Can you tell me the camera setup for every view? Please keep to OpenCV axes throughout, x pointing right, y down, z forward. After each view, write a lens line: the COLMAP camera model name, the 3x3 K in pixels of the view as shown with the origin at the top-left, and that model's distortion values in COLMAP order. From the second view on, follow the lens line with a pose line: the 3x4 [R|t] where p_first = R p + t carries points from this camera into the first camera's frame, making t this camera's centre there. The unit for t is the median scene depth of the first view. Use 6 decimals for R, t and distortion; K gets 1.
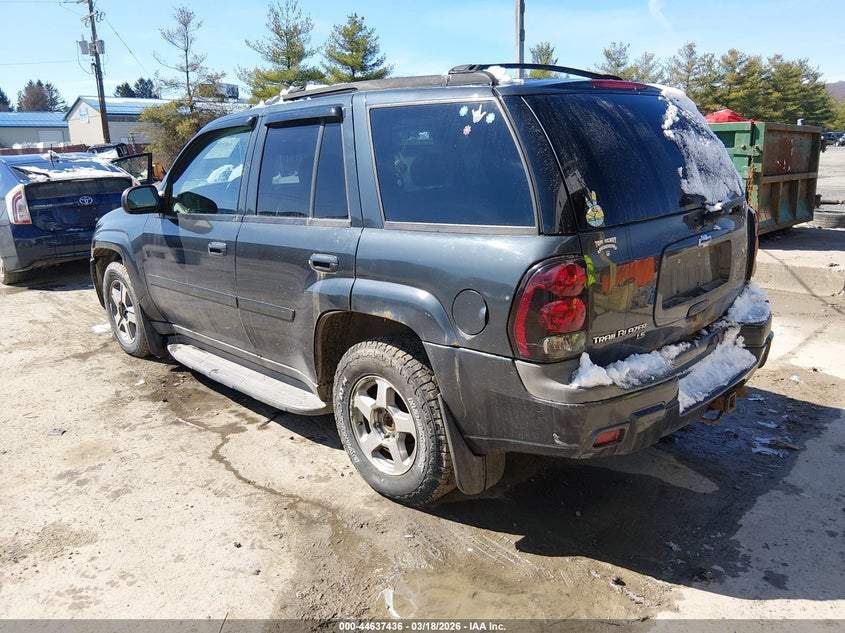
lens RADIAL K [[637.8, 0, 422.7], [0, 637.8, 316.1], [0, 0, 1]] dist [0.022275, -0.016055]
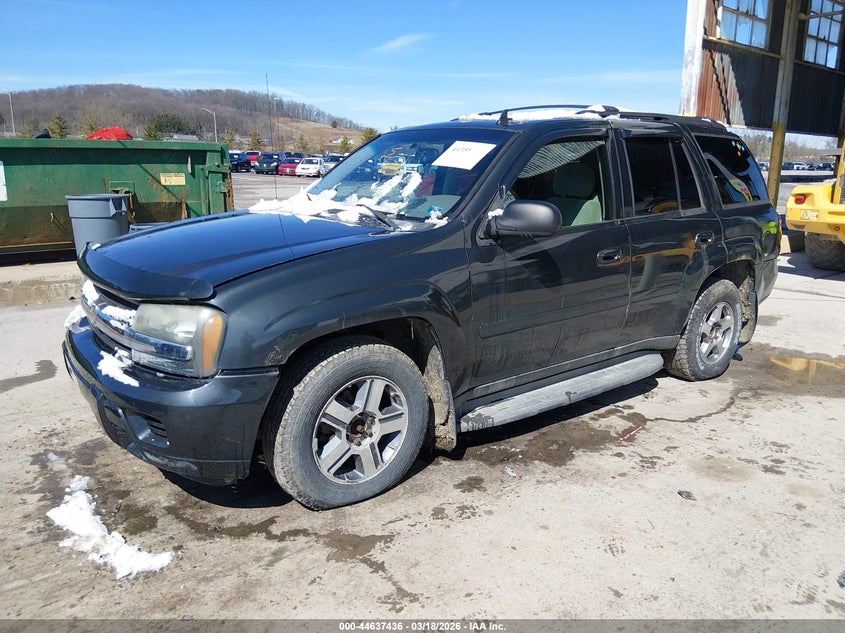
lens RADIAL K [[637.8, 0, 423.0], [0, 637.8, 316.1], [0, 0, 1]] dist [0.022275, -0.016055]
pose [[0.086598, -0.188336, 0.978279, -1.342711], [0.217049, 0.961946, 0.165978, -0.241909], [-0.972312, 0.197961, 0.124181, 1.176031]]
